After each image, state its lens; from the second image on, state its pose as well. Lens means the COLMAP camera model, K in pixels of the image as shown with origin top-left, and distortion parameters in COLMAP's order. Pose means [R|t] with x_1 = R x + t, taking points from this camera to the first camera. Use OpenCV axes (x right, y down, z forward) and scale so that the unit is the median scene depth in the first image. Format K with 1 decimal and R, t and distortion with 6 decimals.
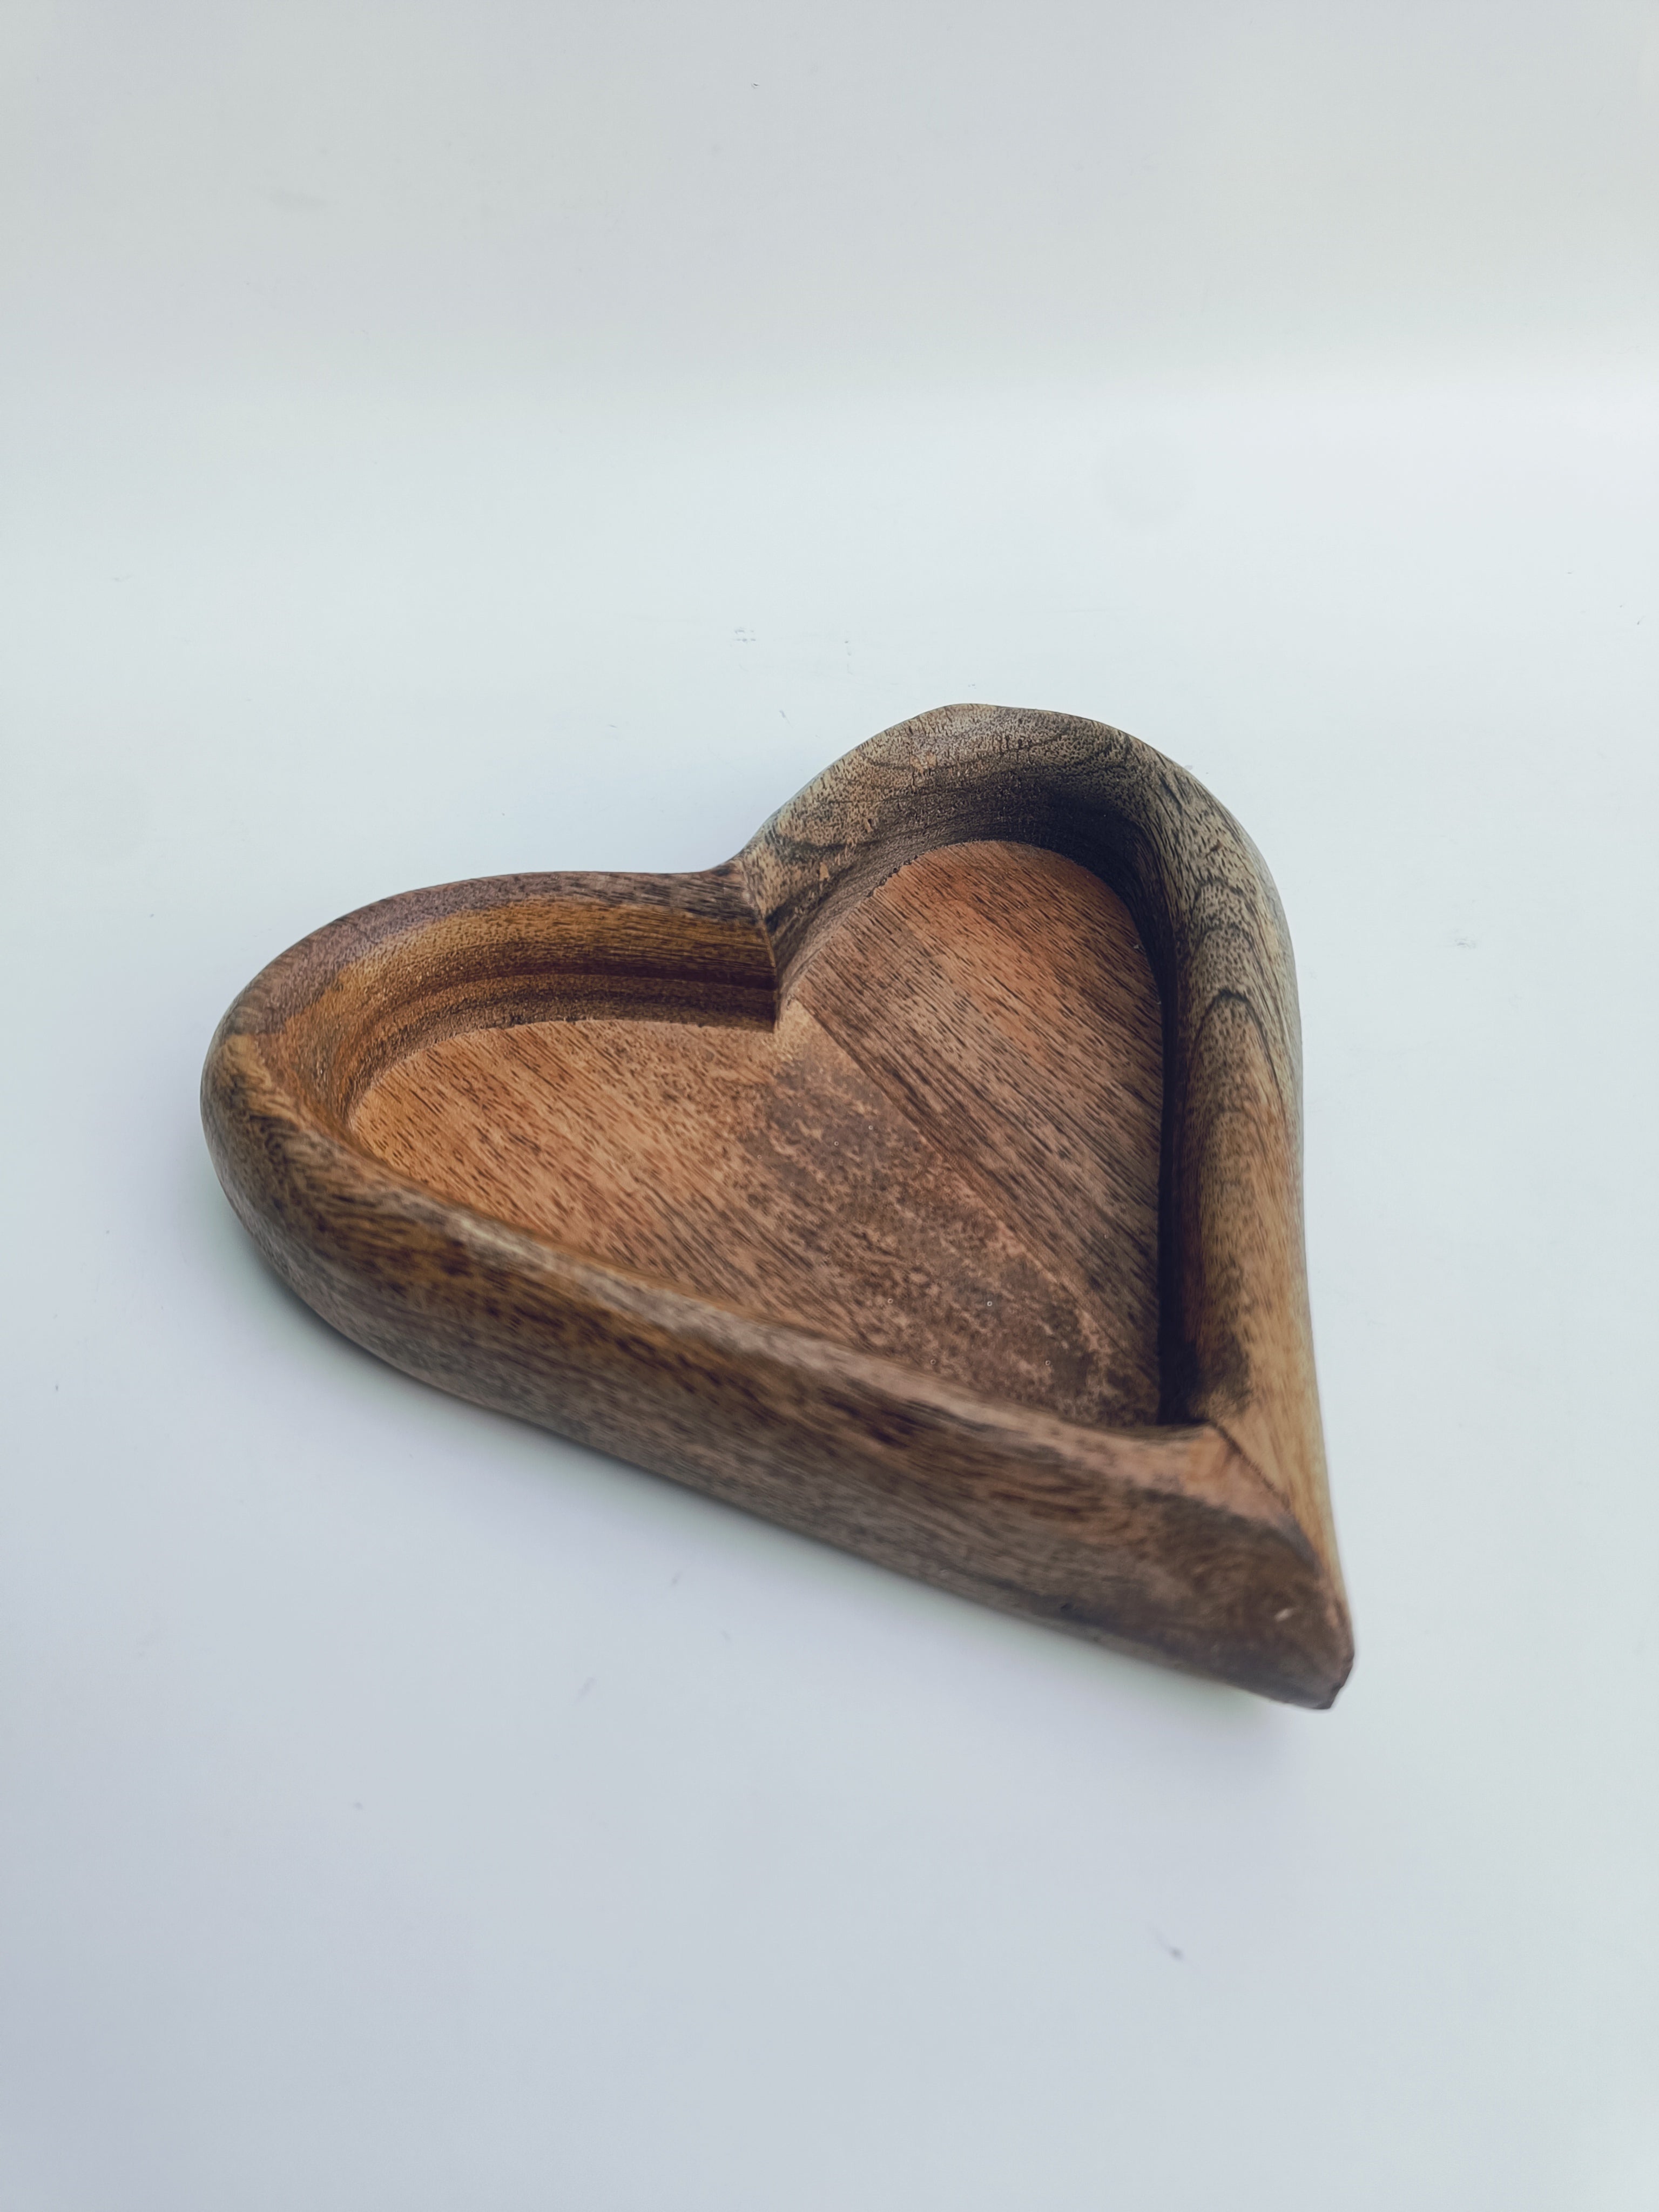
lens RADIAL K [[1594.7, 0, 790.1], [0, 1594.7, 1106.4], [0, 0, 1]] dist [0.002023, -0.001605]
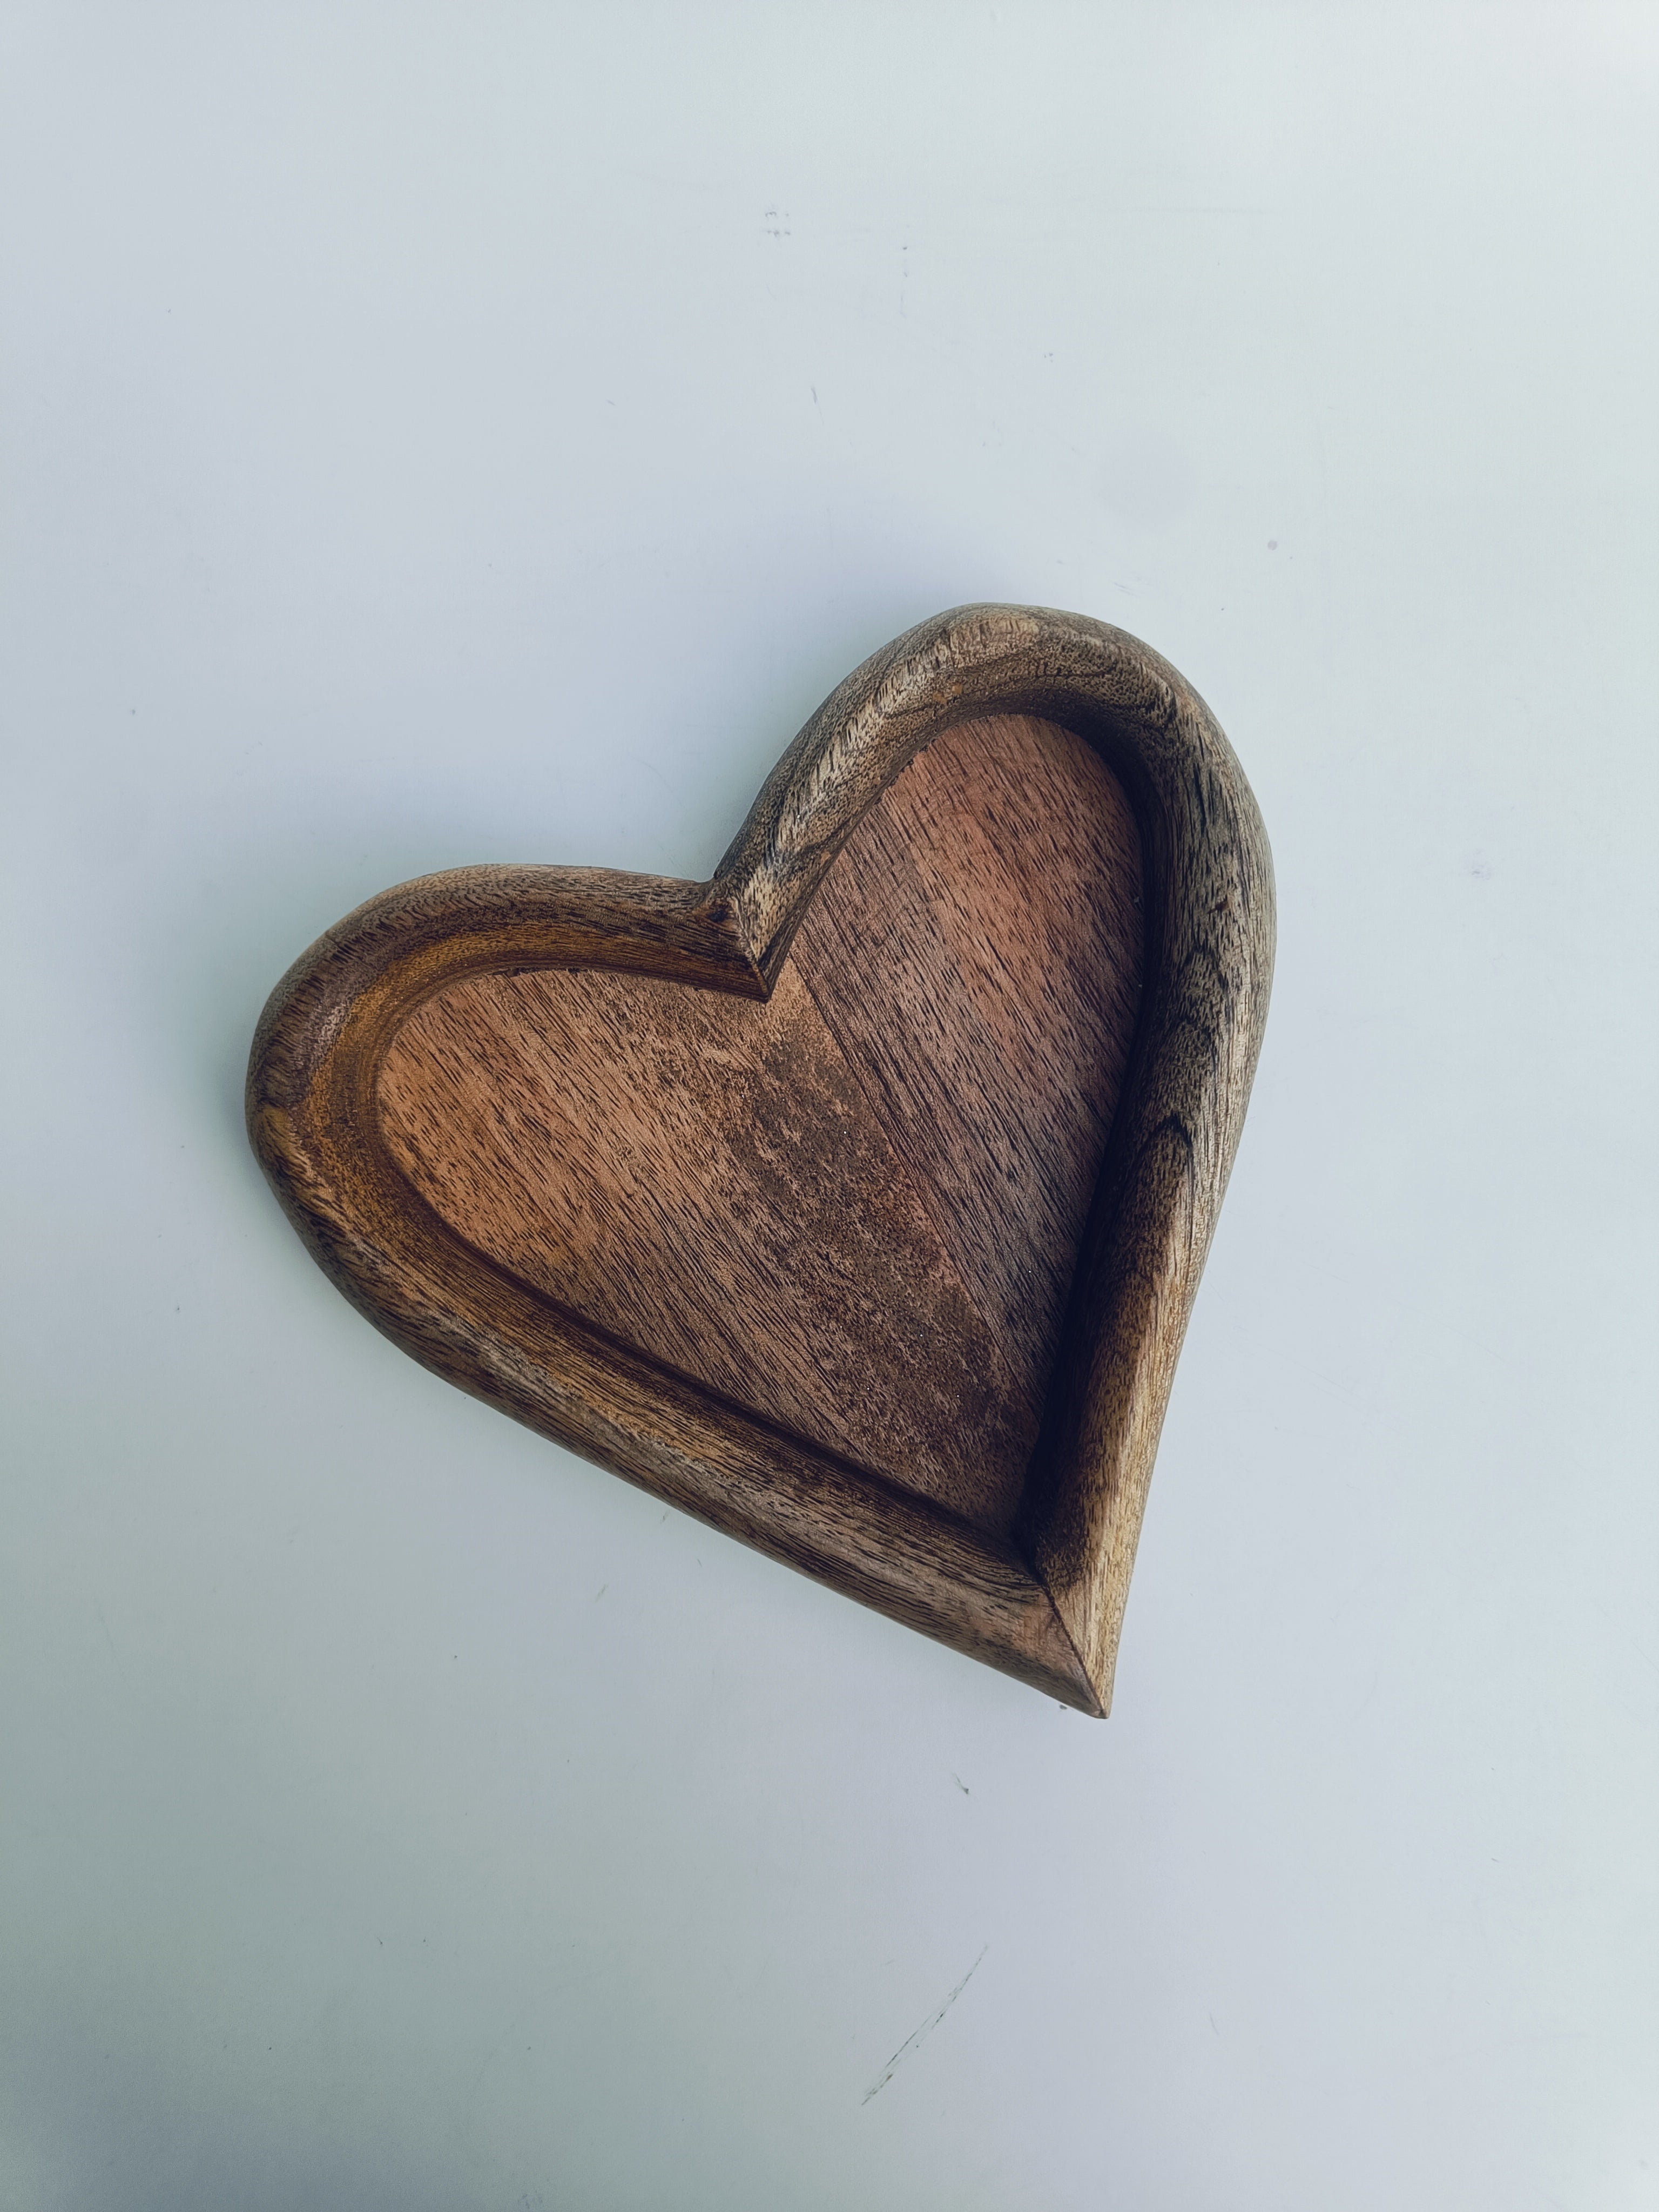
lens RADIAL K [[1594.7, 0, 790.1], [0, 1594.7, 1106.4], [0, 0, 1]] dist [0.002023, -0.001605]
pose [[0.997740, 0.067196, -0.000444, 0.011302], [-0.048700, 0.727630, 0.684239, -0.752316], [0.046301, -0.682671, 0.729258, 0.193992]]
